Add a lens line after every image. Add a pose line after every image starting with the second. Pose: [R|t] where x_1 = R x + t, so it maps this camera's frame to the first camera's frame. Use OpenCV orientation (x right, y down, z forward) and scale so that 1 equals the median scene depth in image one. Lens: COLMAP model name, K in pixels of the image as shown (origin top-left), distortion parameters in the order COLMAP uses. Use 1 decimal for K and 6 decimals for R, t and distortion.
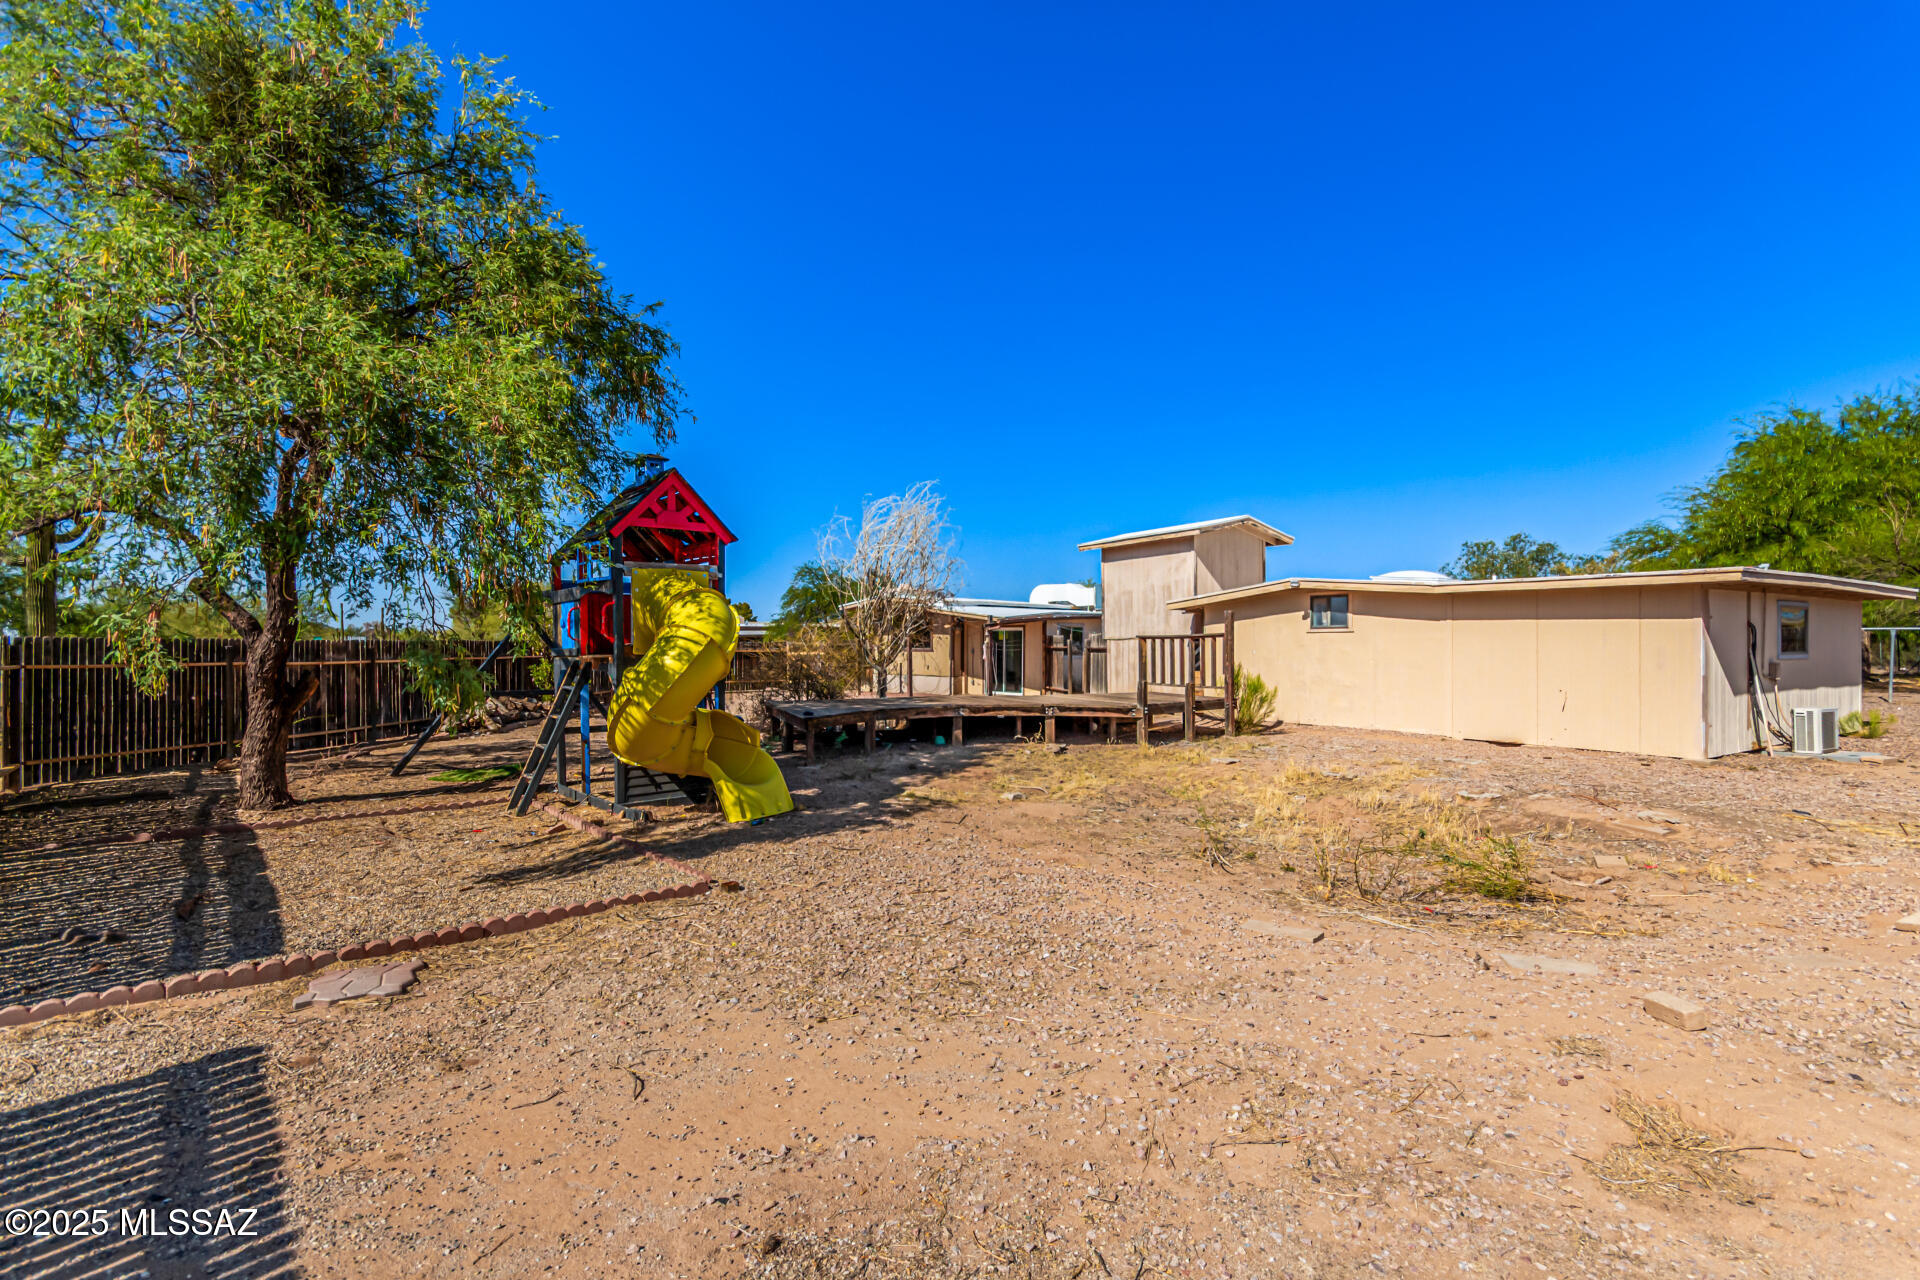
lens RADIAL K [[896.4, 0, 962.3], [0, 896.4, 639.5], [0, 0, 1]] dist [0.000978, 0.000453]
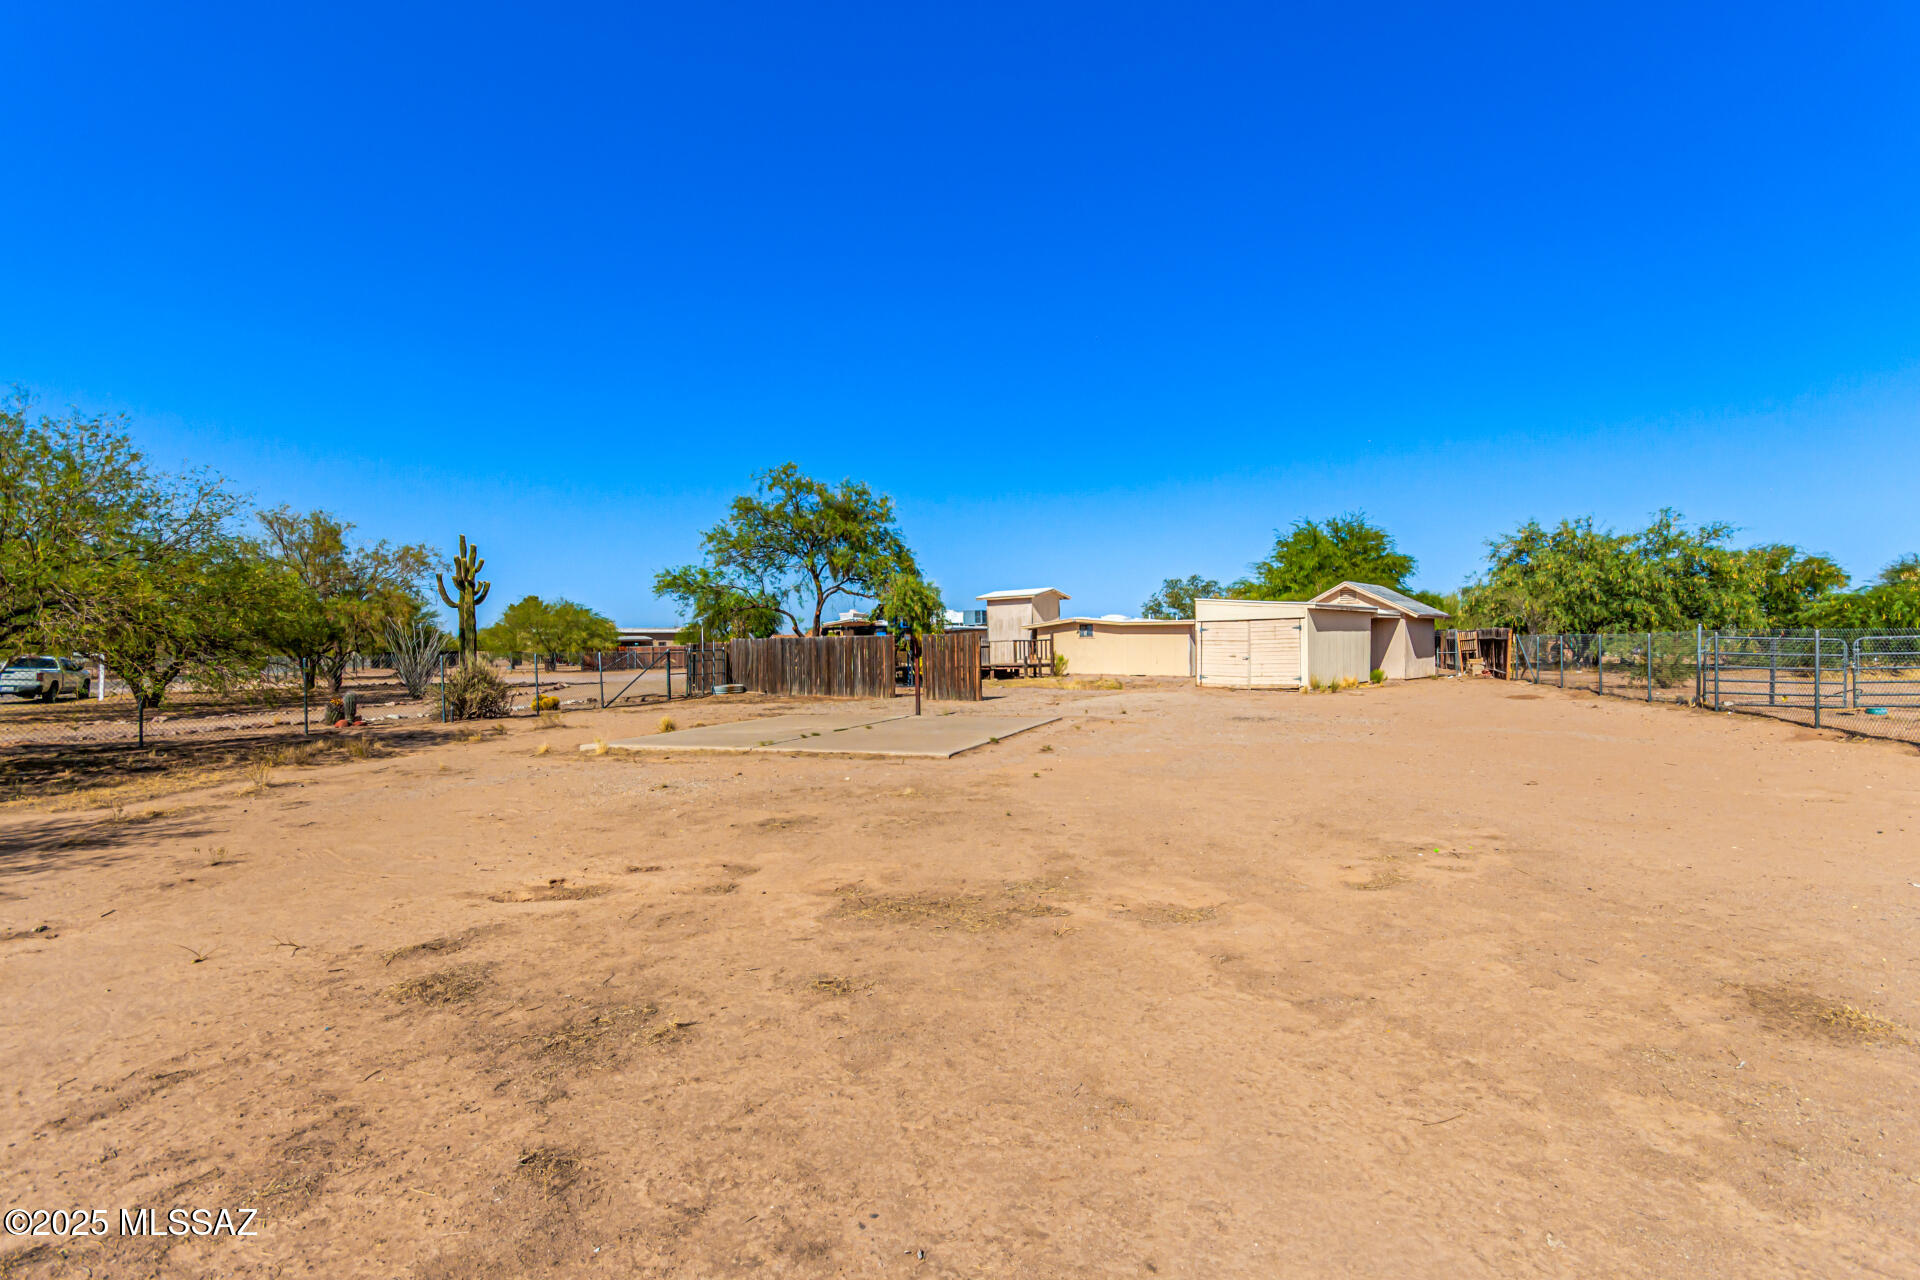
lens RADIAL K [[896.4, 0, 959.0], [0, 896.4, 639.7], [0, 0, 1]] dist [0.000978, 0.000453]
pose [[0.969640, -0.007103, 0.244435, -0.509513], [0.007611, 0.999970, -0.001132, -0.003658], [-0.244419, 0.002958, 0.969665, -1.250147]]
